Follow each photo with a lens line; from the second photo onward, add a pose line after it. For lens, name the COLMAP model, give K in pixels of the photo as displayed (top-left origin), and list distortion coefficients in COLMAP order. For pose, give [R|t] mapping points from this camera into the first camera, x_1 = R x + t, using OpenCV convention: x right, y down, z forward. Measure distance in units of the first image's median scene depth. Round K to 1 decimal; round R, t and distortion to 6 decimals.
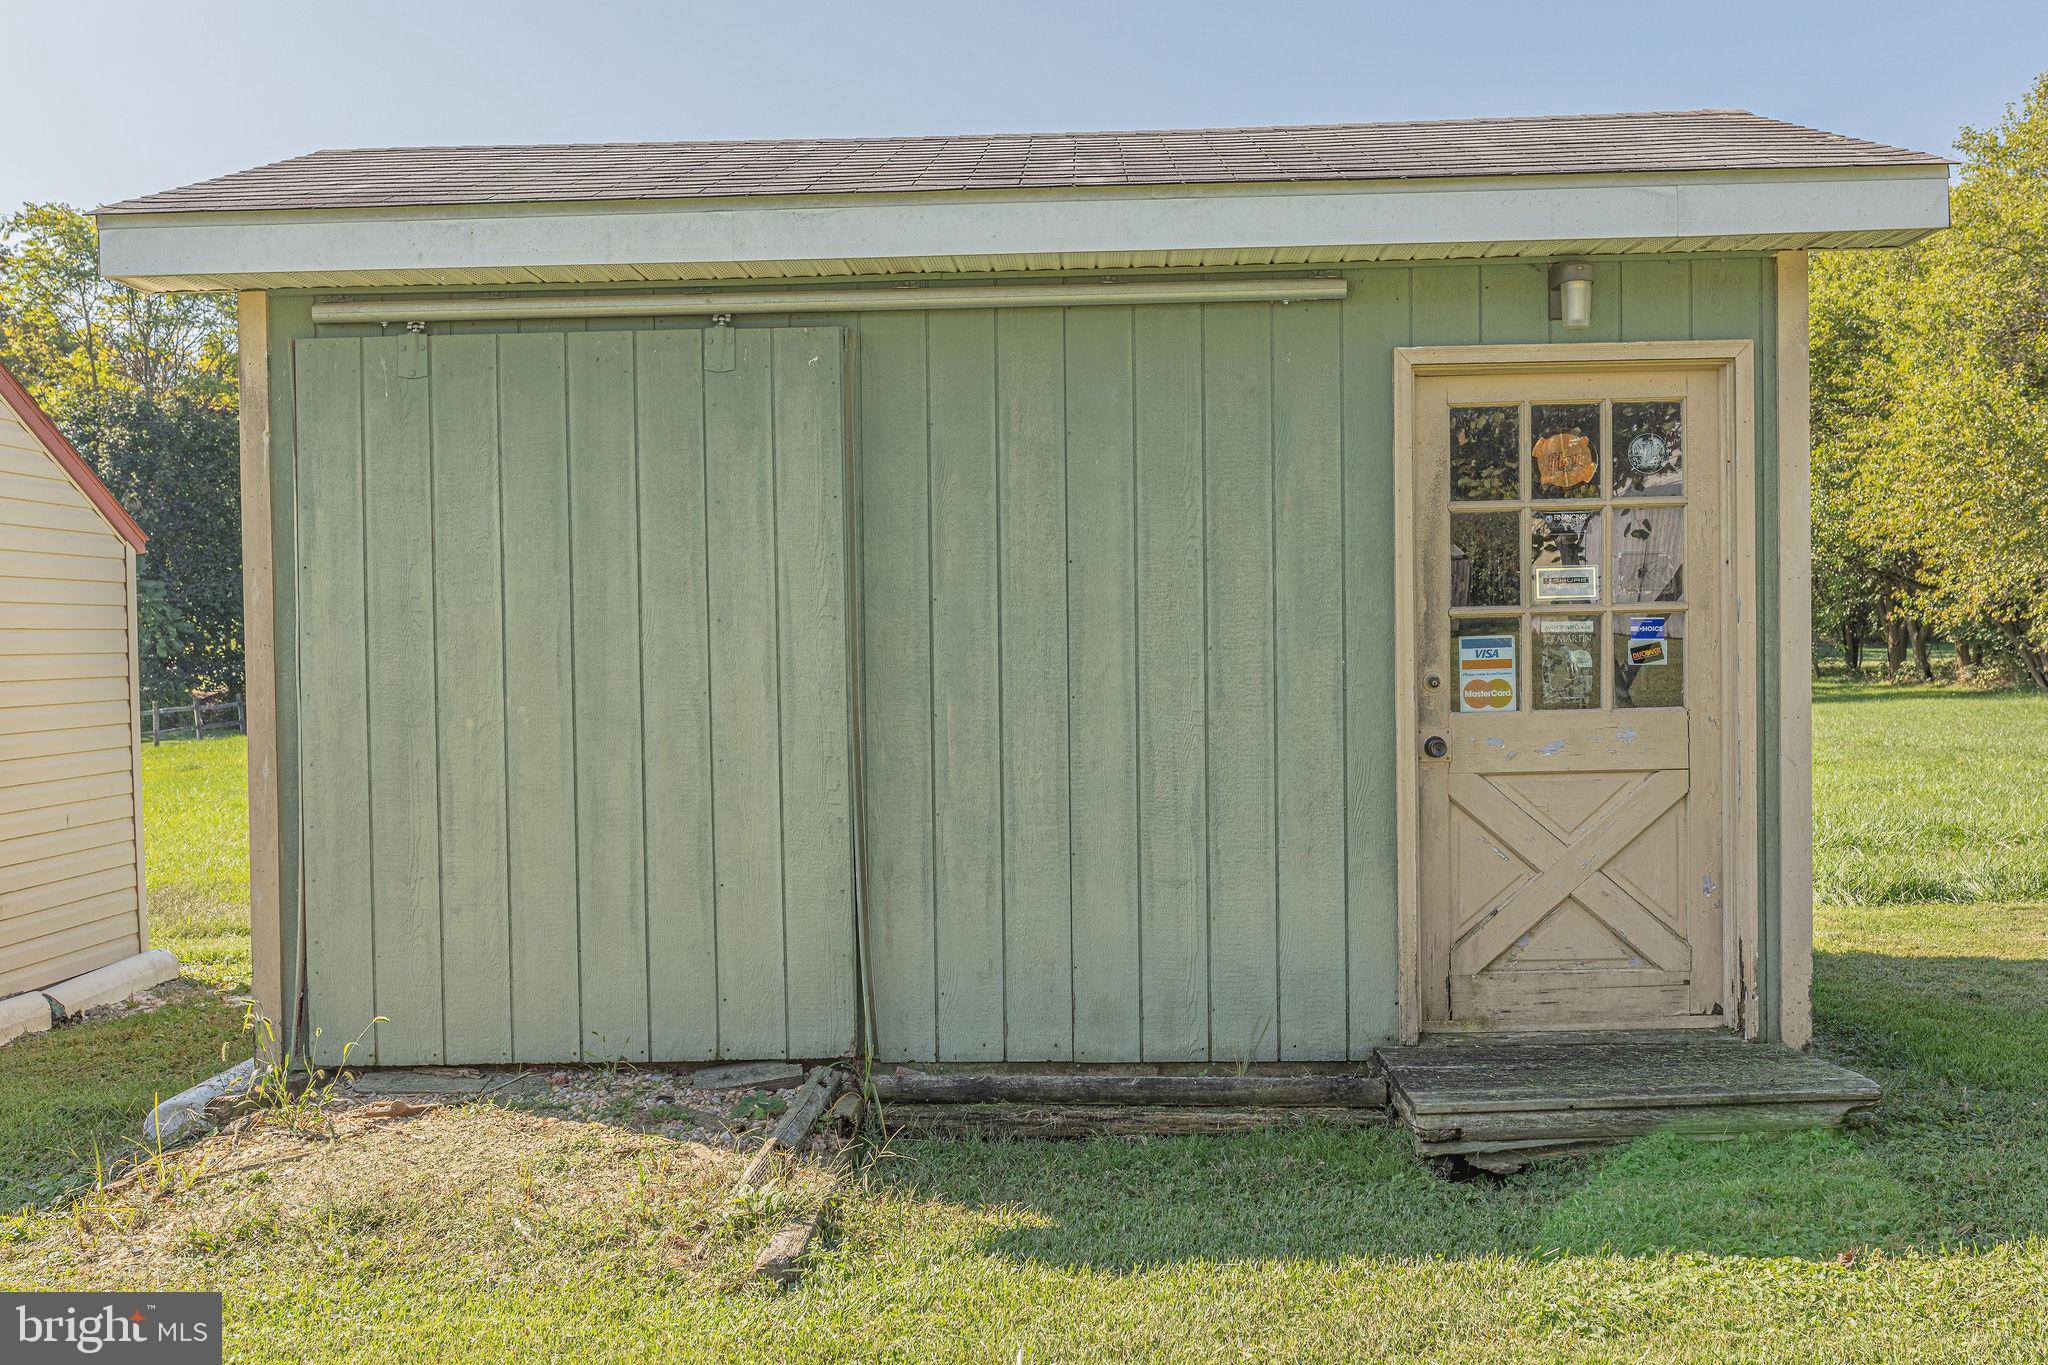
lens RADIAL K [[2012.1, 0, 1030.6], [0, 2012.1, 683.8], [0, 0, 1]] dist [0.005900, -0.013176]
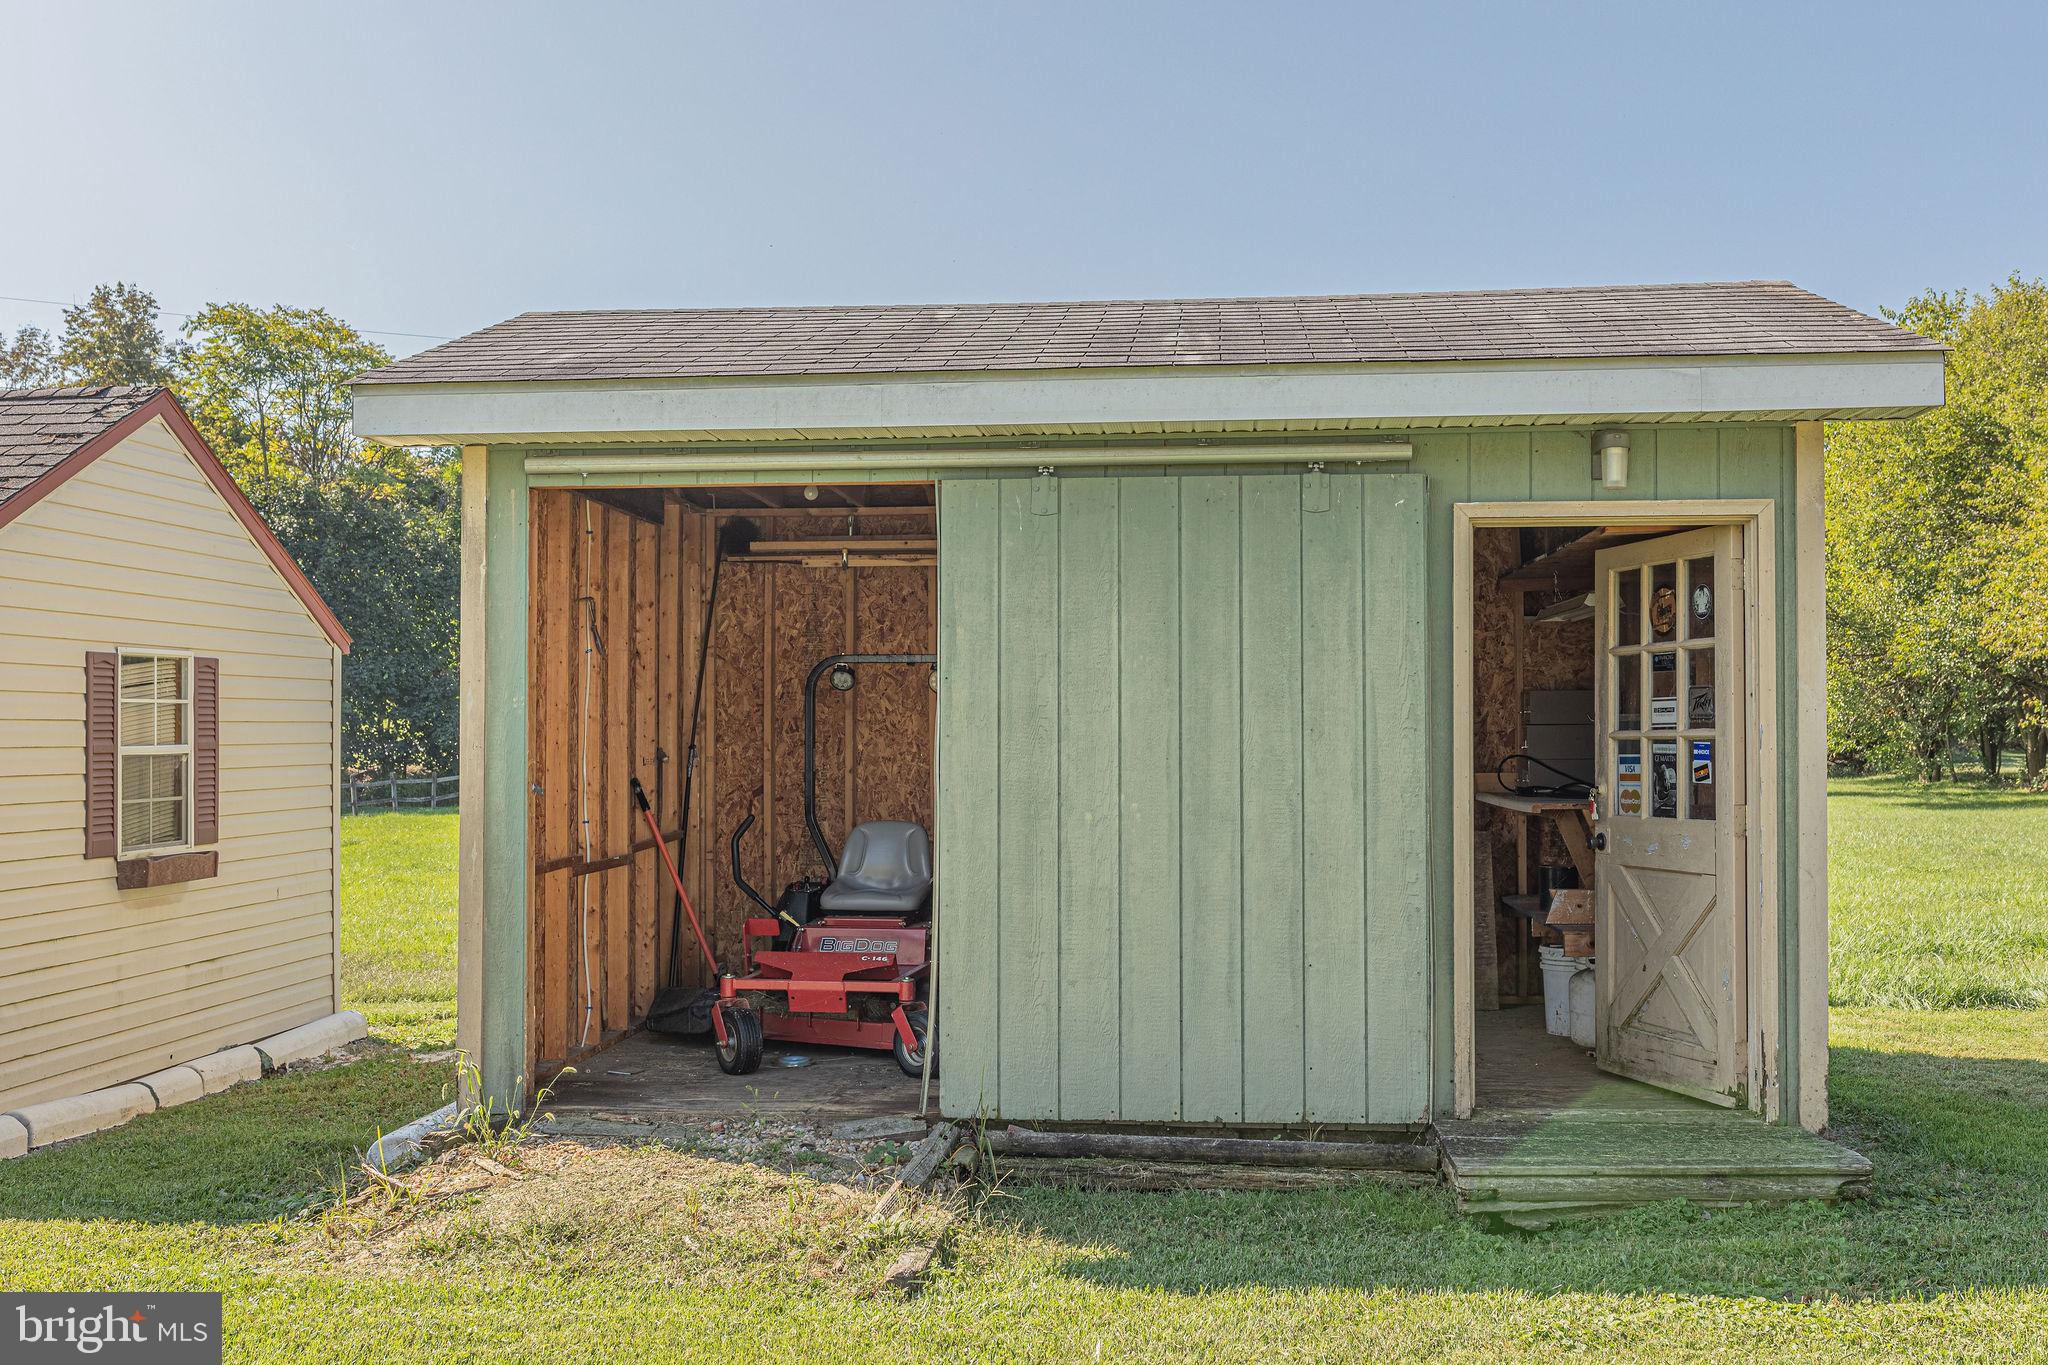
lens RADIAL K [[2012.1, 0, 1030.6], [0, 2012.1, 683.8], [0, 0, 1]] dist [0.005900, -0.013176]
pose [[0.997841, 0.014729, -0.063999, 0.016204], [-0.017527, 0.998905, -0.043379, -0.011183], [0.063290, 0.044407, 0.997007, -0.156759]]
